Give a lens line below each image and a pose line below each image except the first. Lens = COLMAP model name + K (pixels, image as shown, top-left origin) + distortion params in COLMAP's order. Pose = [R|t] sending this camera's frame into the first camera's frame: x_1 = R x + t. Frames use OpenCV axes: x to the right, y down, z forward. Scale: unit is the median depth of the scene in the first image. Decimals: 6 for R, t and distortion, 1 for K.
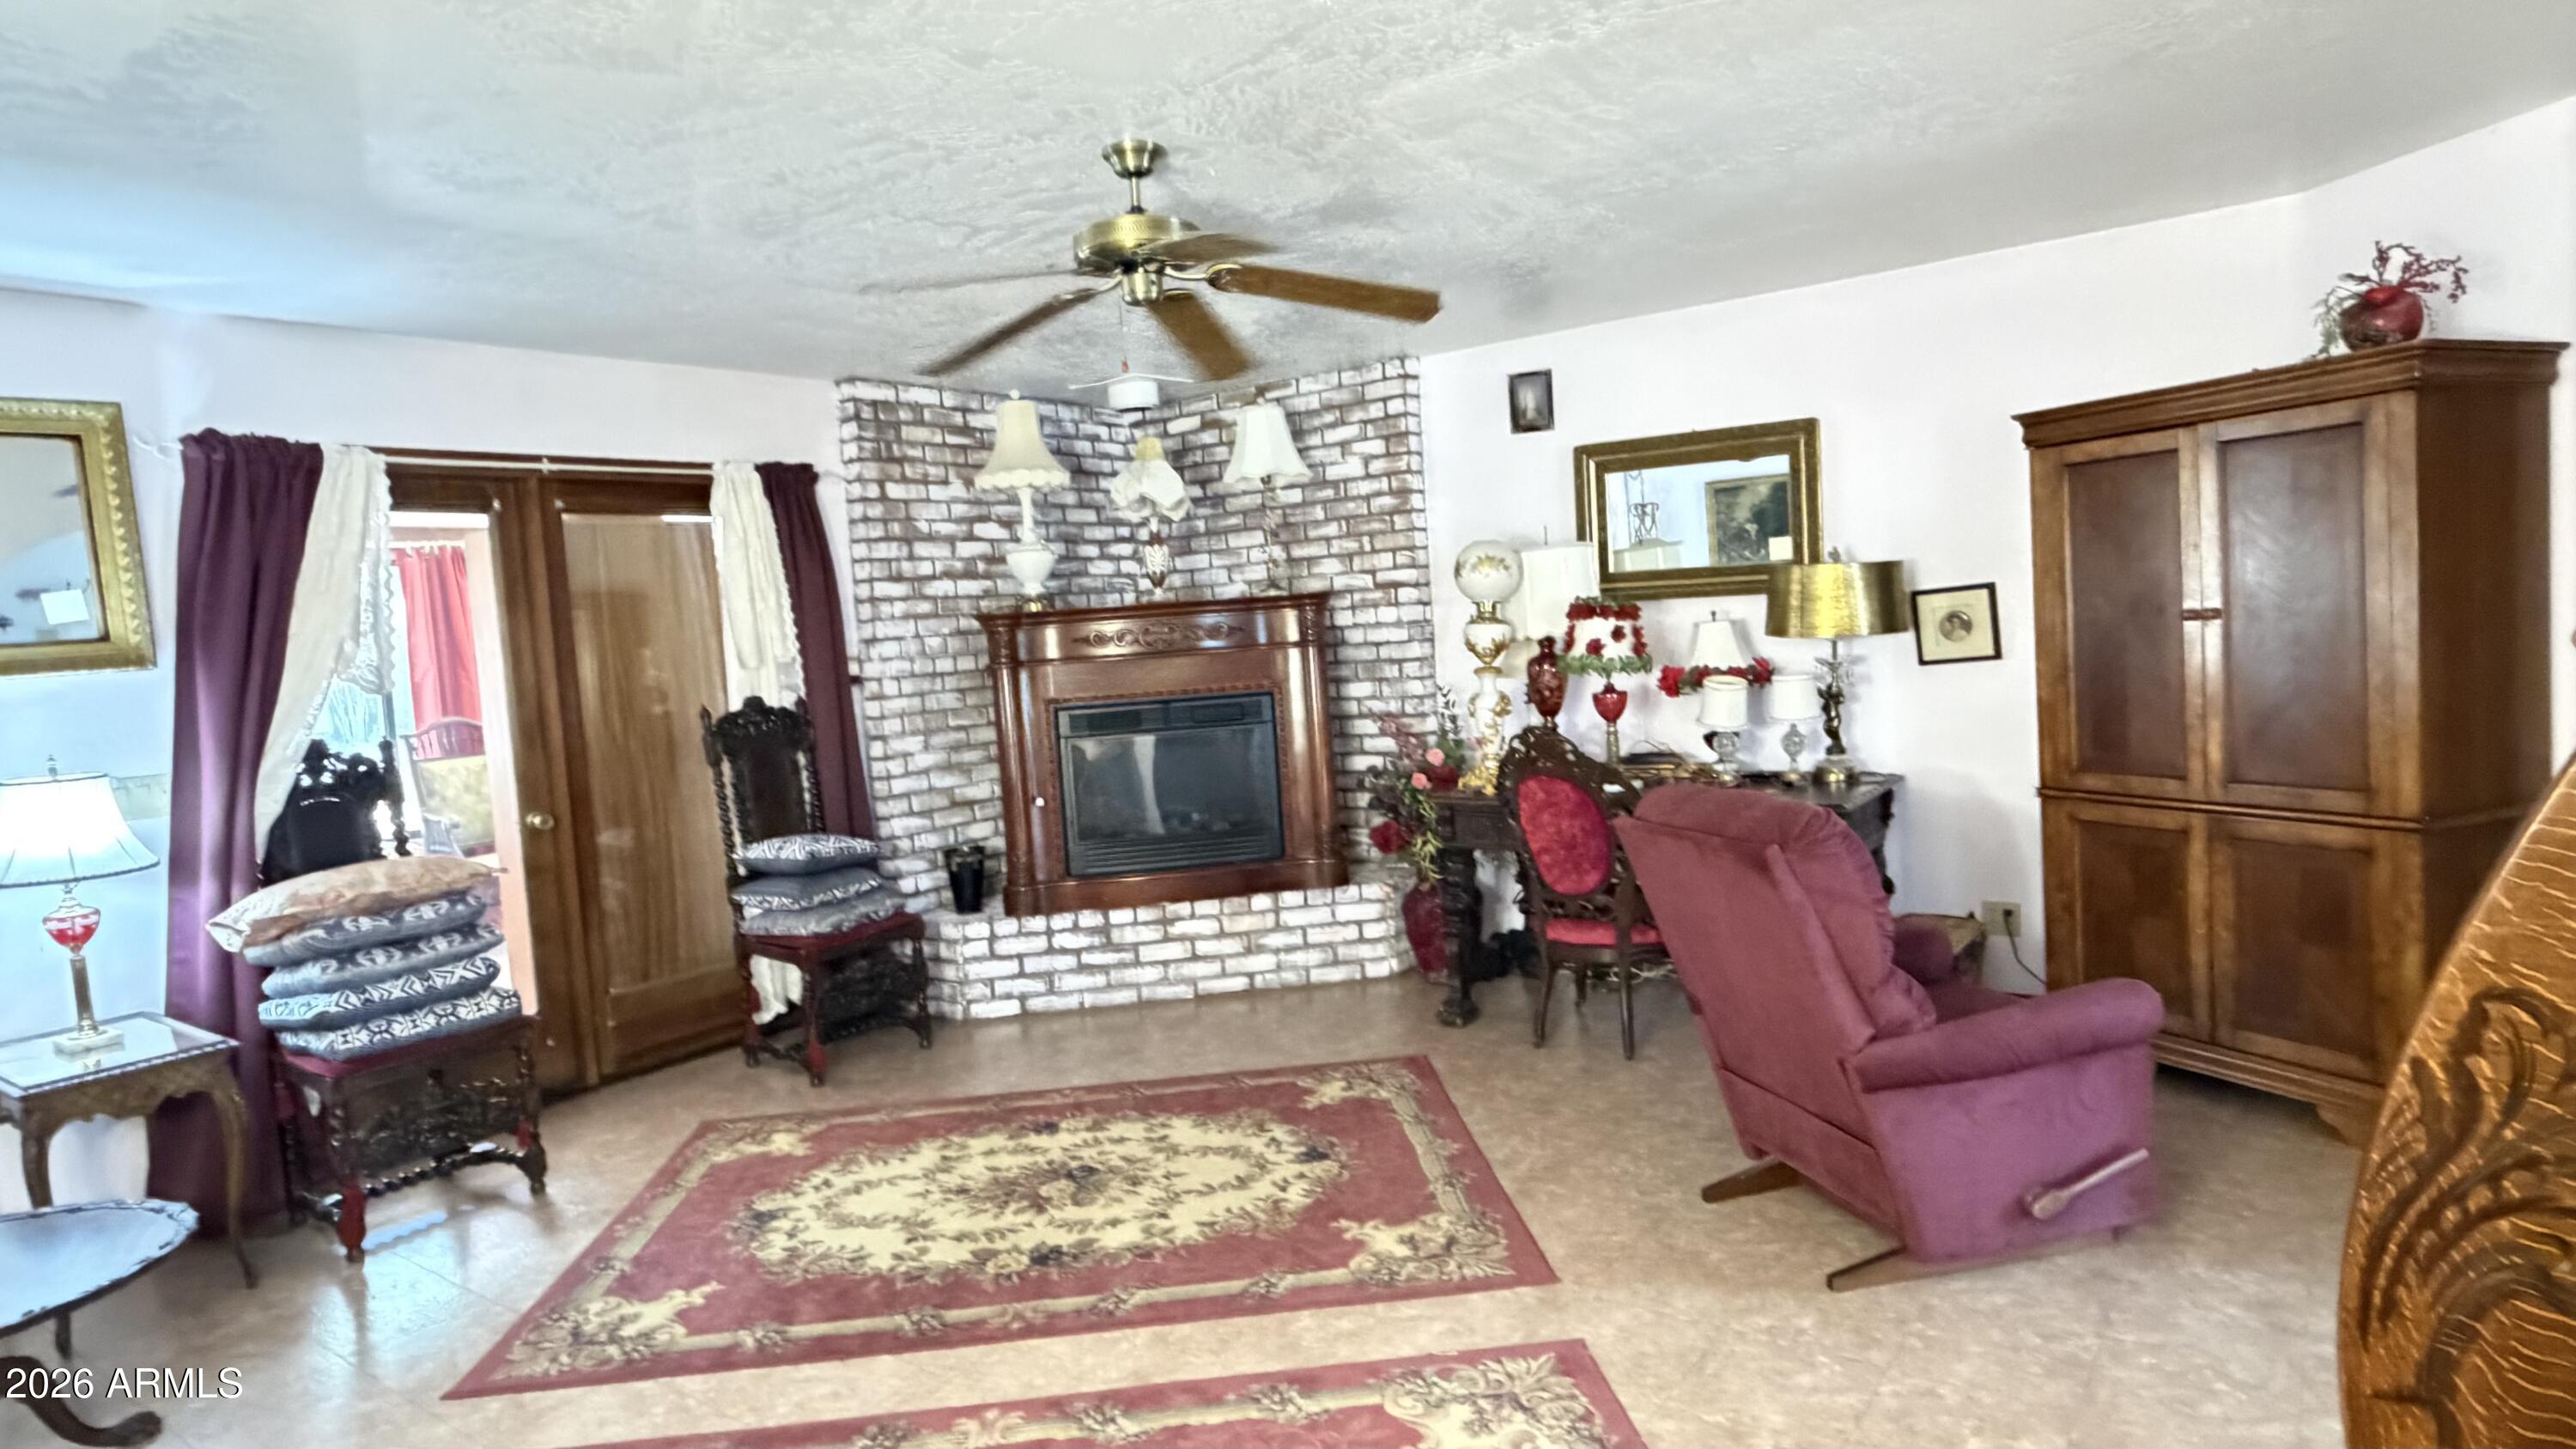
lens RADIAL K [[1449.4, 0, 1288.4], [0, 1449.4, 728.6], [0, 0, 1]] dist [-0.001986, -0.001104]
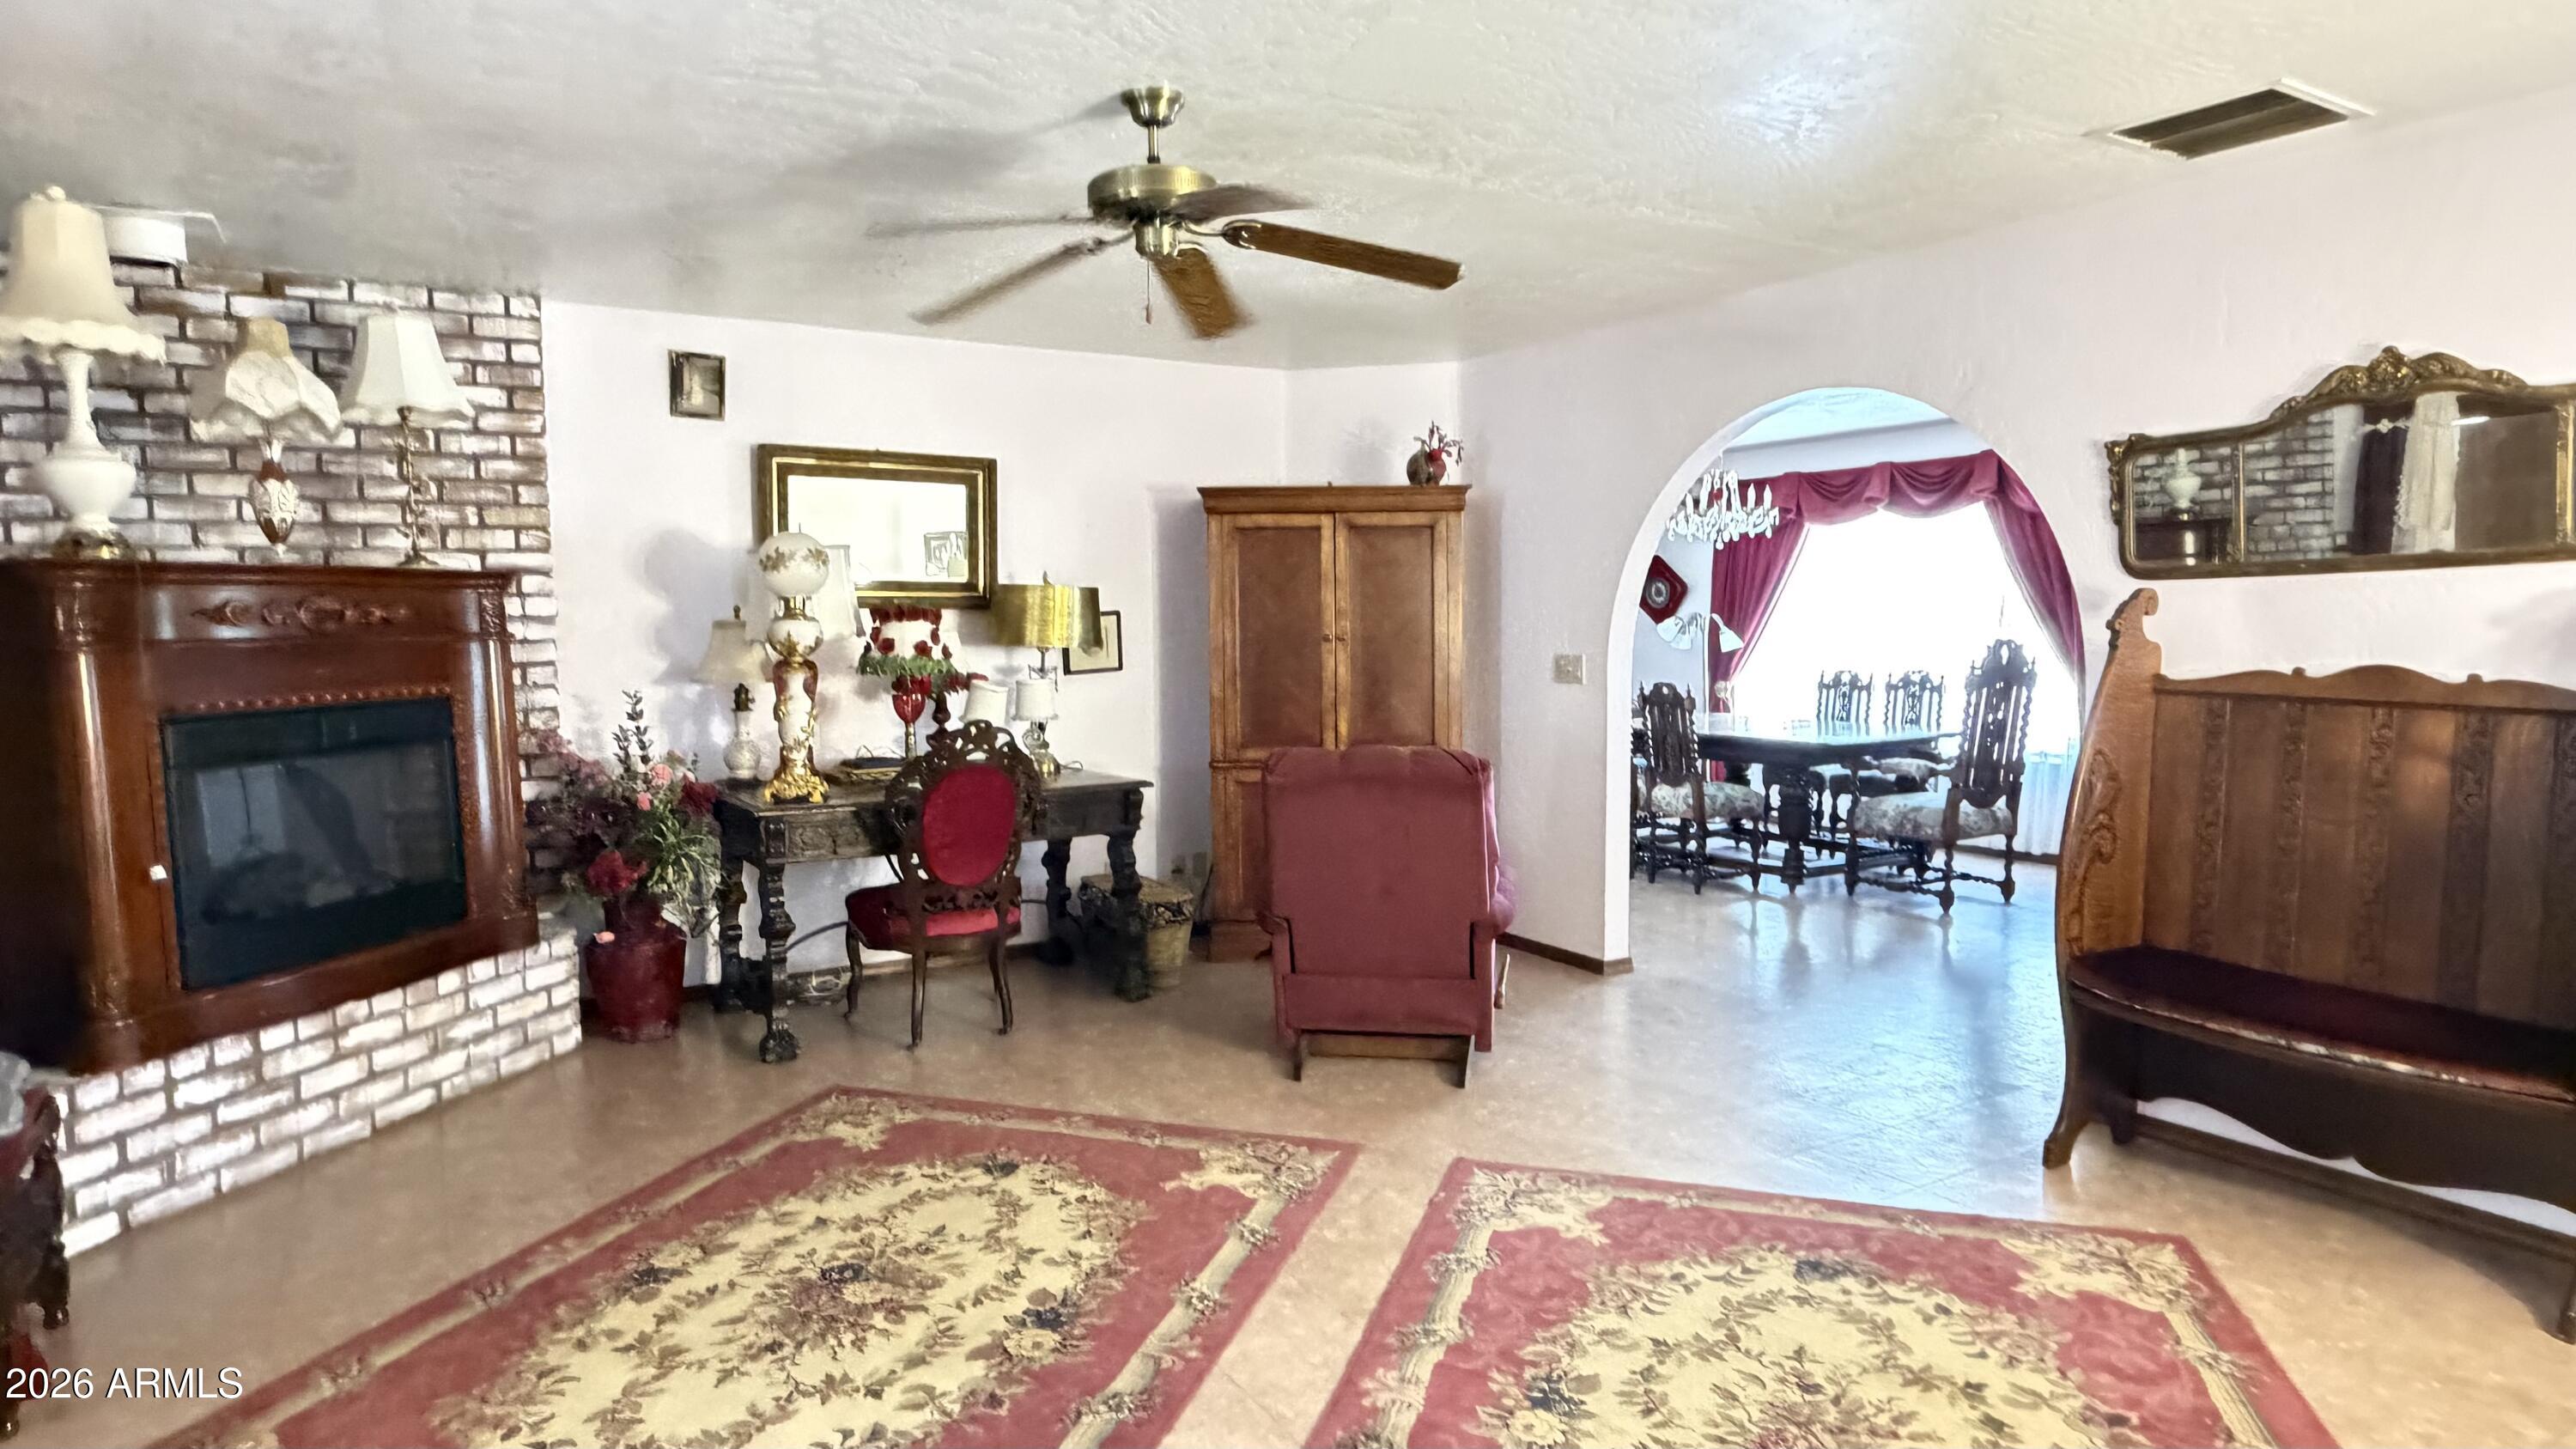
lens RADIAL K [[1449.4, 0, 1288.1], [0, 1449.4, 721.4], [0, 0, 1]] dist [-0.001986, -0.001104]
pose [[0.379354, -0.006986, 0.925225, -0.547996], [0.050859, 0.998617, -0.013313, 0.018675], [-0.923853, 0.052106, 0.379184, 0.319566]]
